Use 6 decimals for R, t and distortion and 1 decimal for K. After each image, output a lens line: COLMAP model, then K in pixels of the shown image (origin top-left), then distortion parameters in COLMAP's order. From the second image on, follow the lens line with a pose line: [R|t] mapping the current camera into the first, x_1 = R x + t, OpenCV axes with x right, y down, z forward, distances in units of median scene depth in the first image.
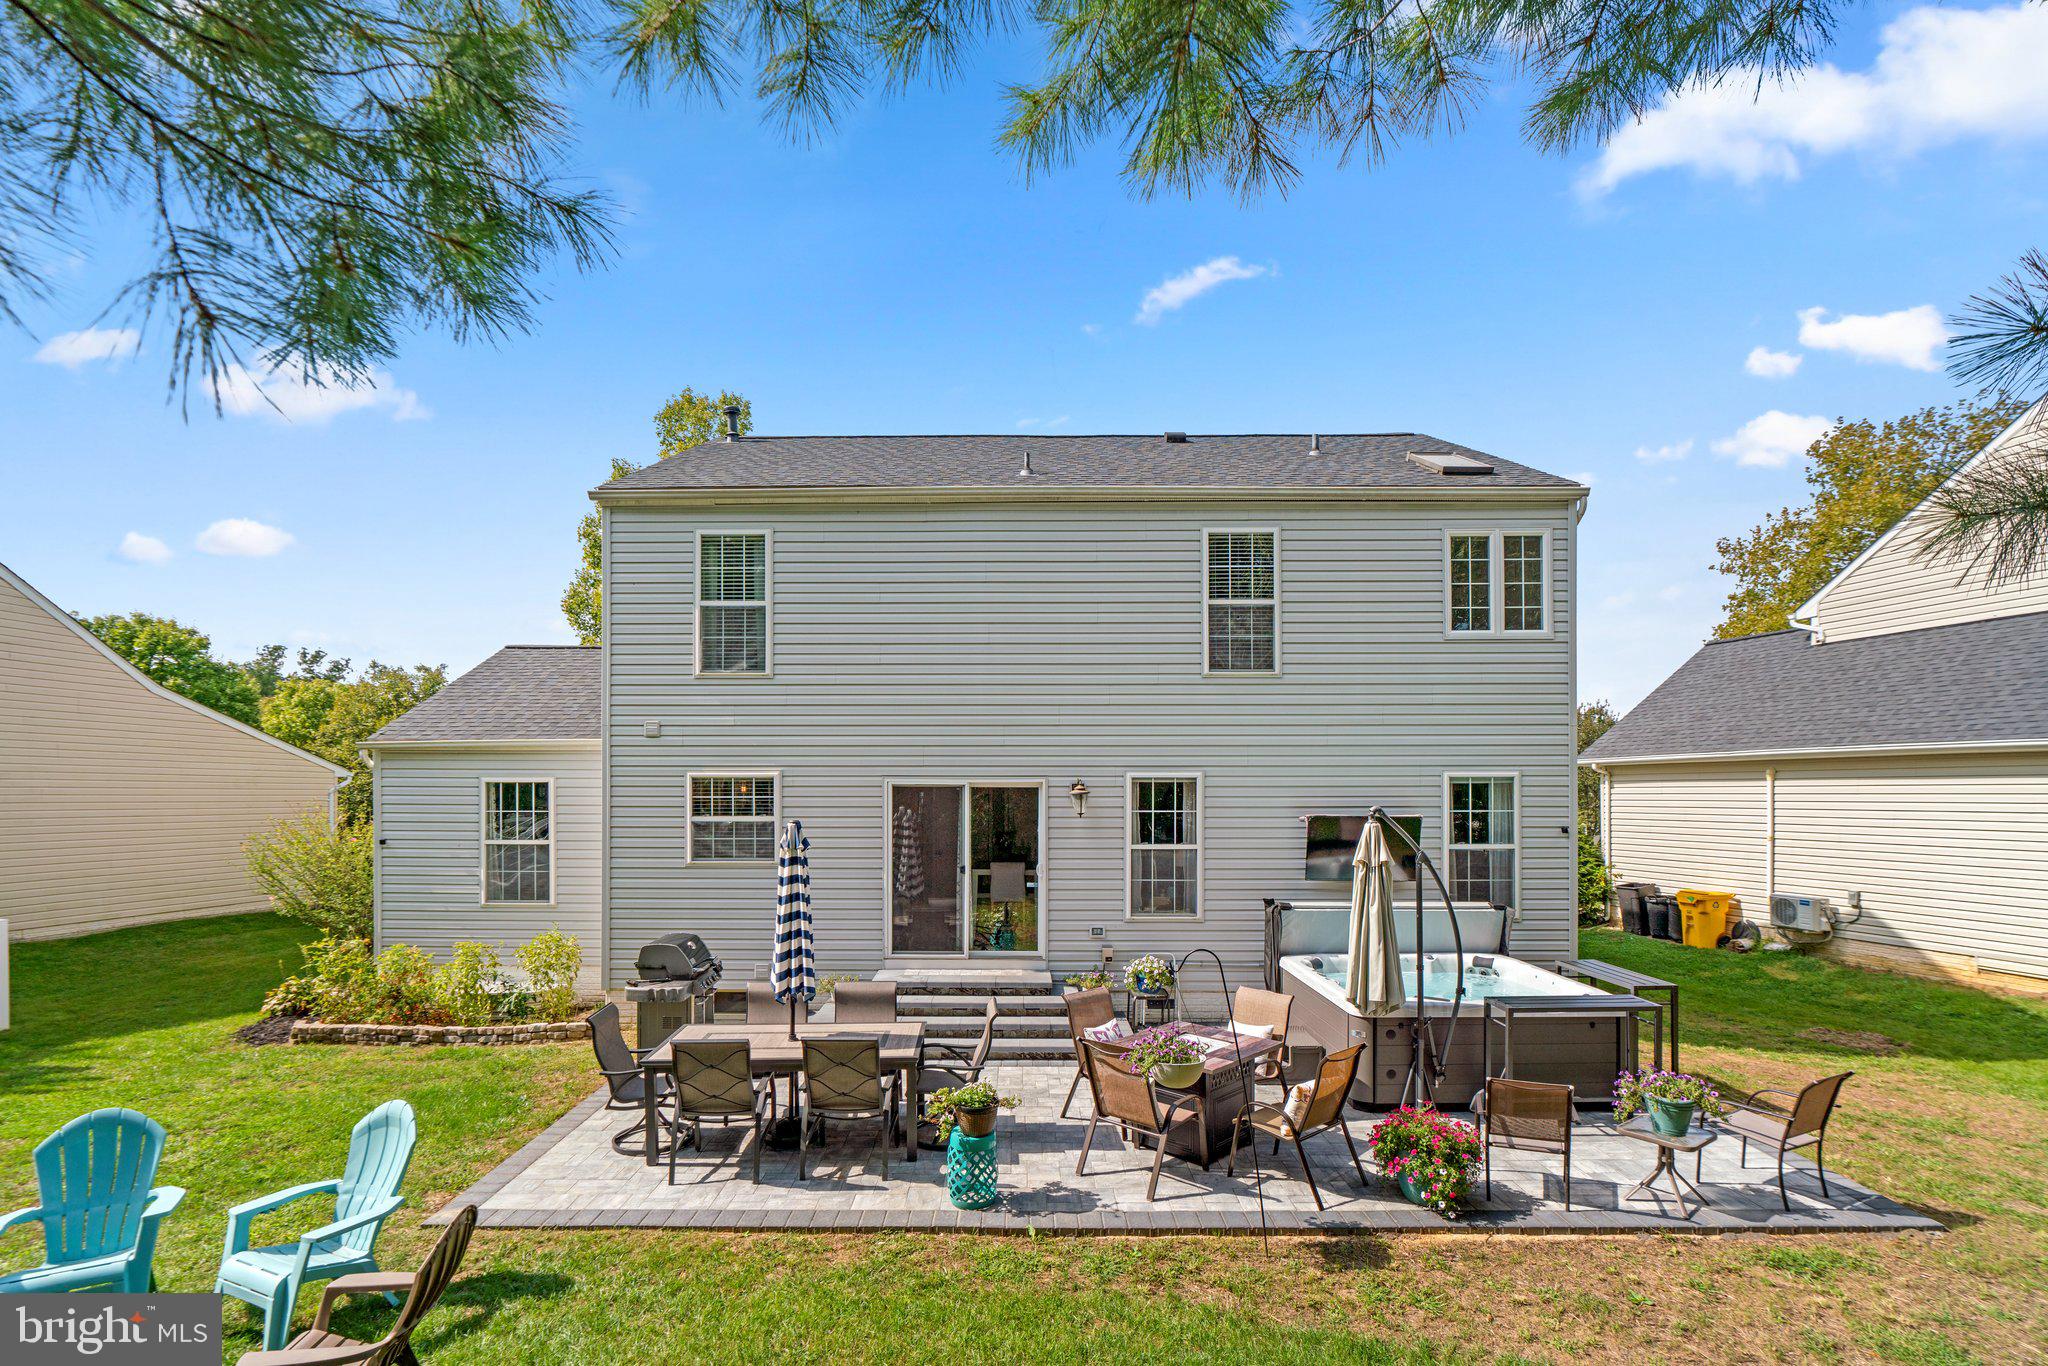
lens RADIAL K [[955.6, 0, 1020.1], [0, 955.6, 810.4], [0, 0, 1]] dist [-0.003691, -0.000110]
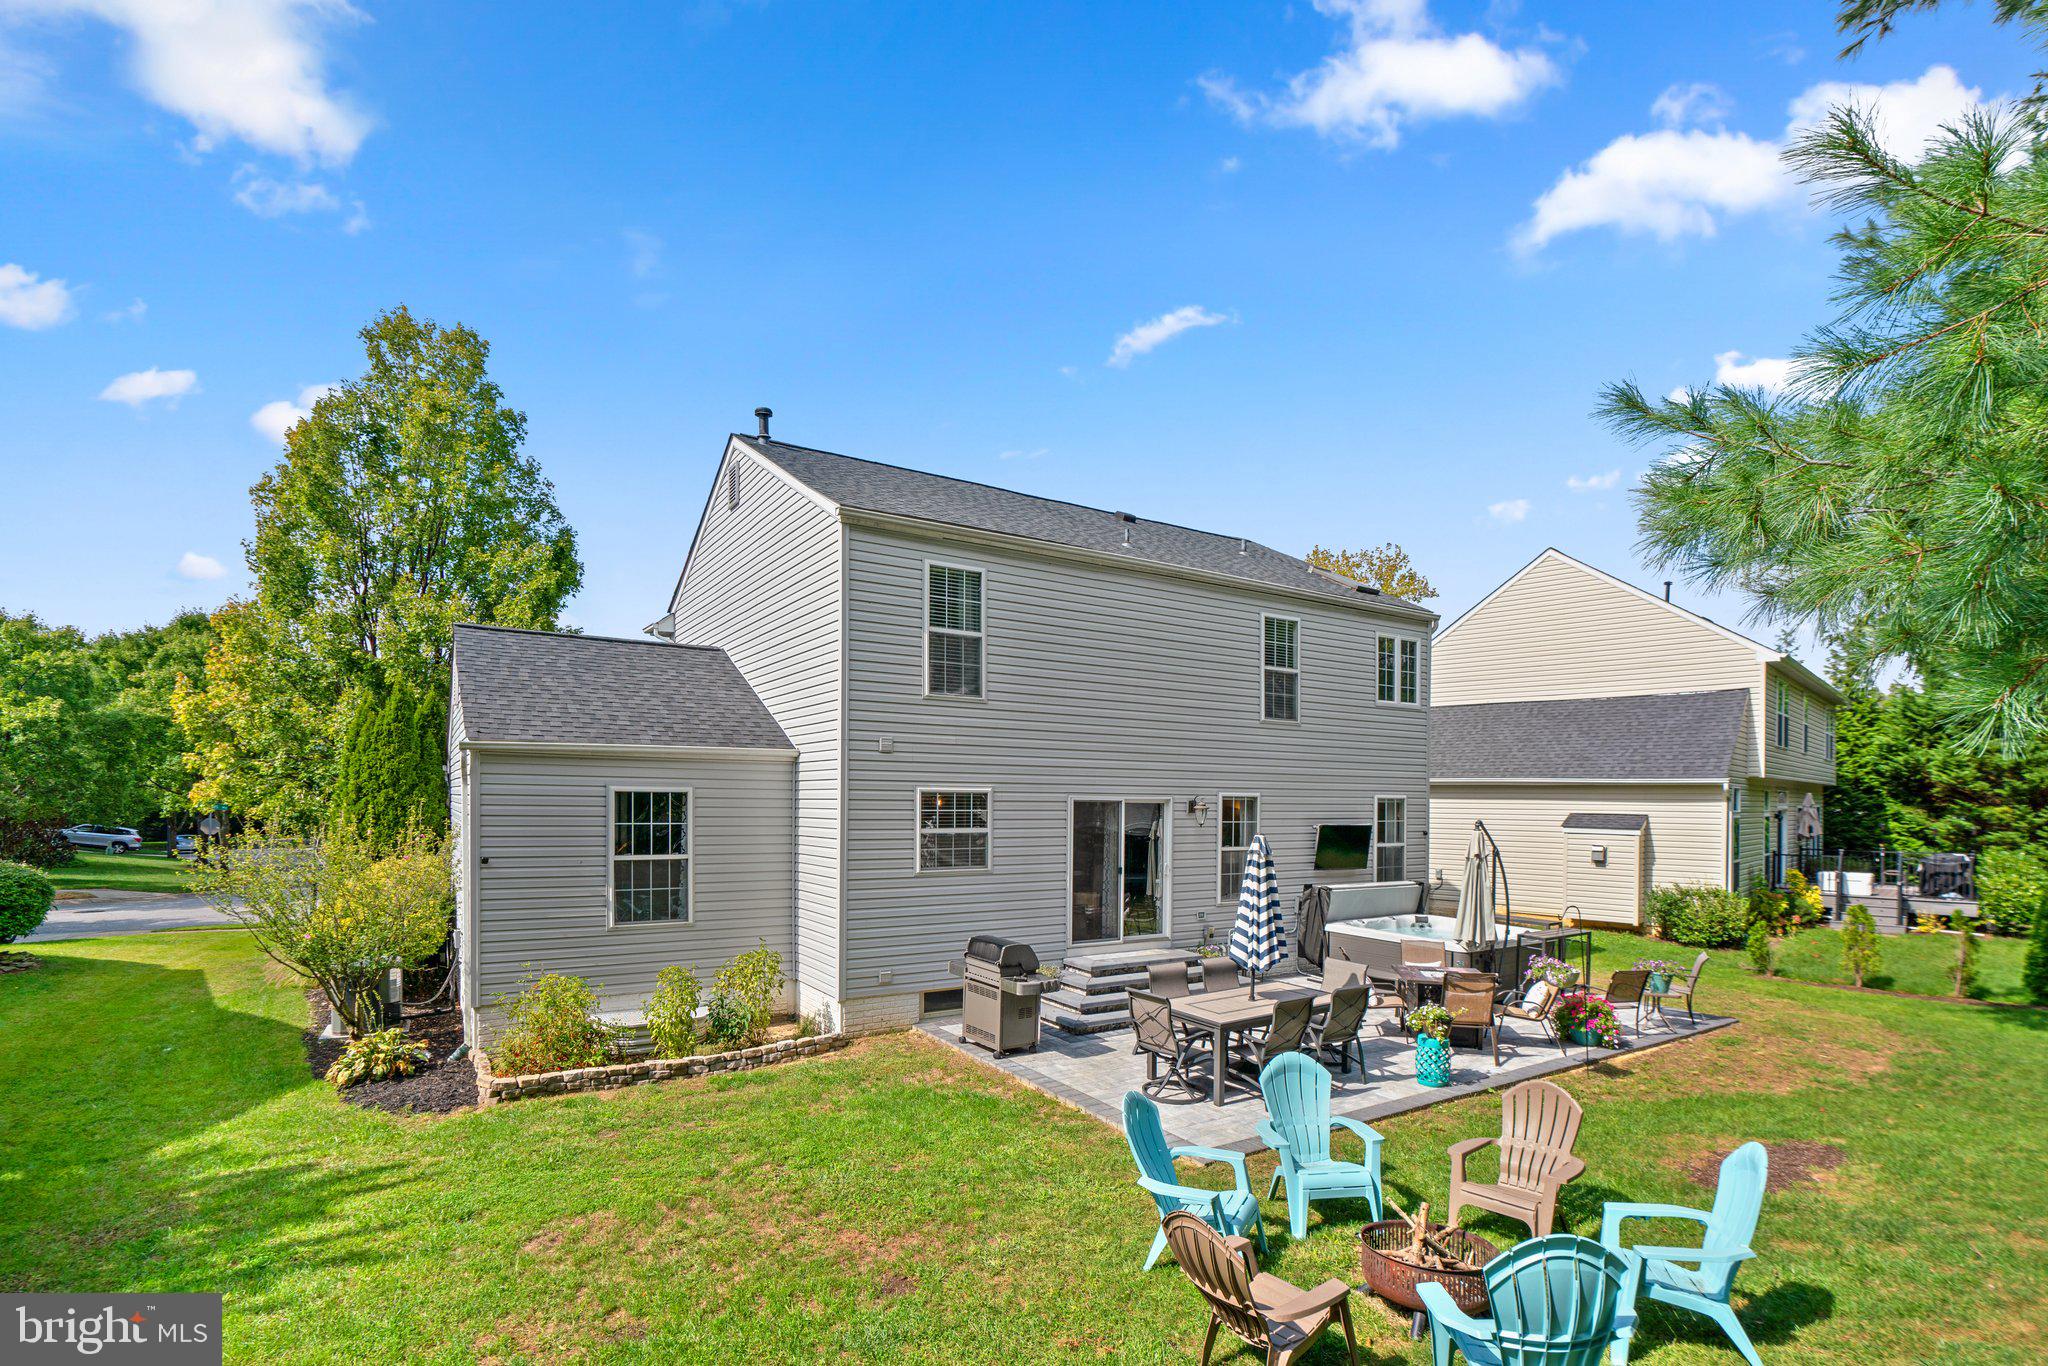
lens RADIAL K [[950.6, 0, 1022.3], [0, 950.6, 819.2], [0, 0, 1]] dist [-0.001315, -0.000201]
pose [[0.842235, -0.001716, 0.539109, -0.816719], [-0.000916, 0.999989, 0.004615, -0.008690], [-0.539111, -0.004381, 0.842224, 0.049354]]
